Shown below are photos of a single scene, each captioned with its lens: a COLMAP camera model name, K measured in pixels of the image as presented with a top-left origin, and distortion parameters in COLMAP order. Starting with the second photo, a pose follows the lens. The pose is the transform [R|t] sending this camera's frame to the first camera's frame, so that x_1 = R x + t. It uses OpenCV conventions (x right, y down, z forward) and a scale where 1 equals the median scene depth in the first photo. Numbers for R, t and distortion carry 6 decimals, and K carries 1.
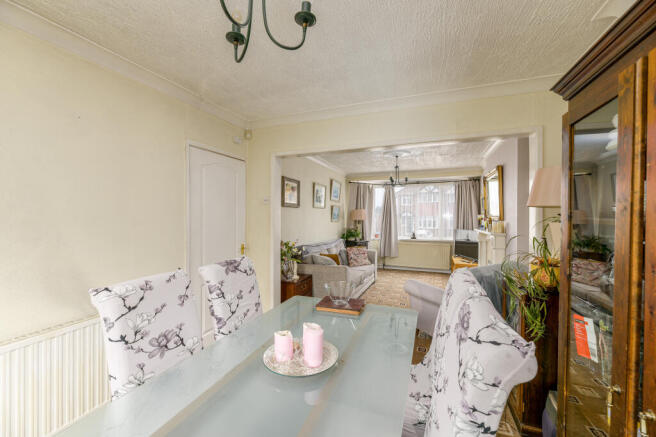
lens RADIAL K [[266.4, 0, 323.5], [0, 266.4, 215.6], [0, 0, 1]] dist [-0.001235, -0.000202]
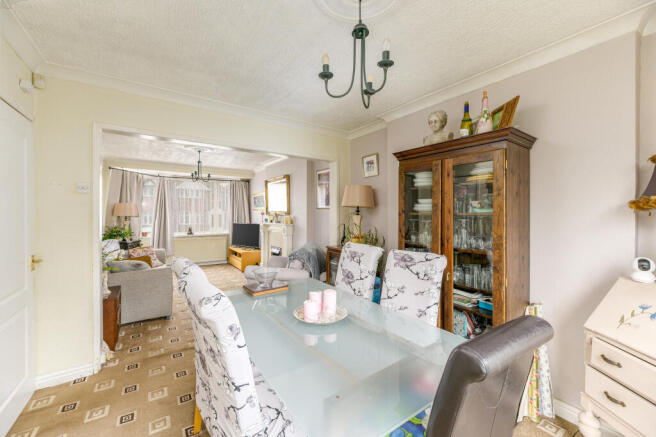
lens RADIAL K [[266.4, 0, 323.5], [0, 266.4, 215.6], [0, 0, 1]] dist [-0.001235, -0.000202]
pose [[0.556574, -0.008901, 0.830750, -0.228465], [-0.005378, 0.999883, 0.014316, 0.001115], [-0.830780, -0.012436, 0.556462, 0.043362]]
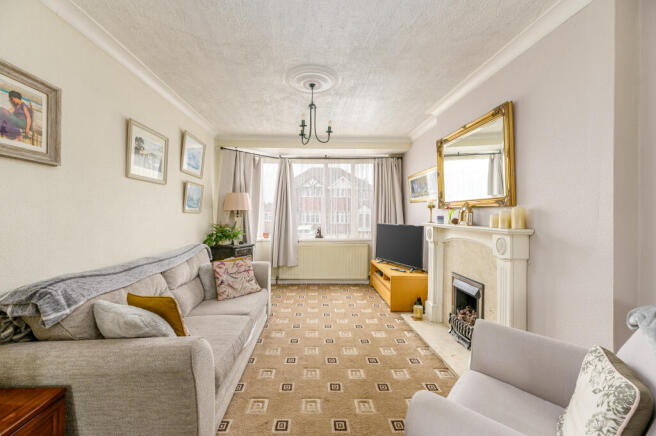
lens RADIAL K [[266.4, 0, 323.5], [0, 266.4, 215.1], [0, 0, 1]] dist [-0.001235, -0.000202]
pose [[0.904271, -0.001526, 0.426957, 0.054223], [-0.004691, 0.999898, 0.013509, 0.019462], [-0.426934, -0.014219, 0.904171, 0.397972]]
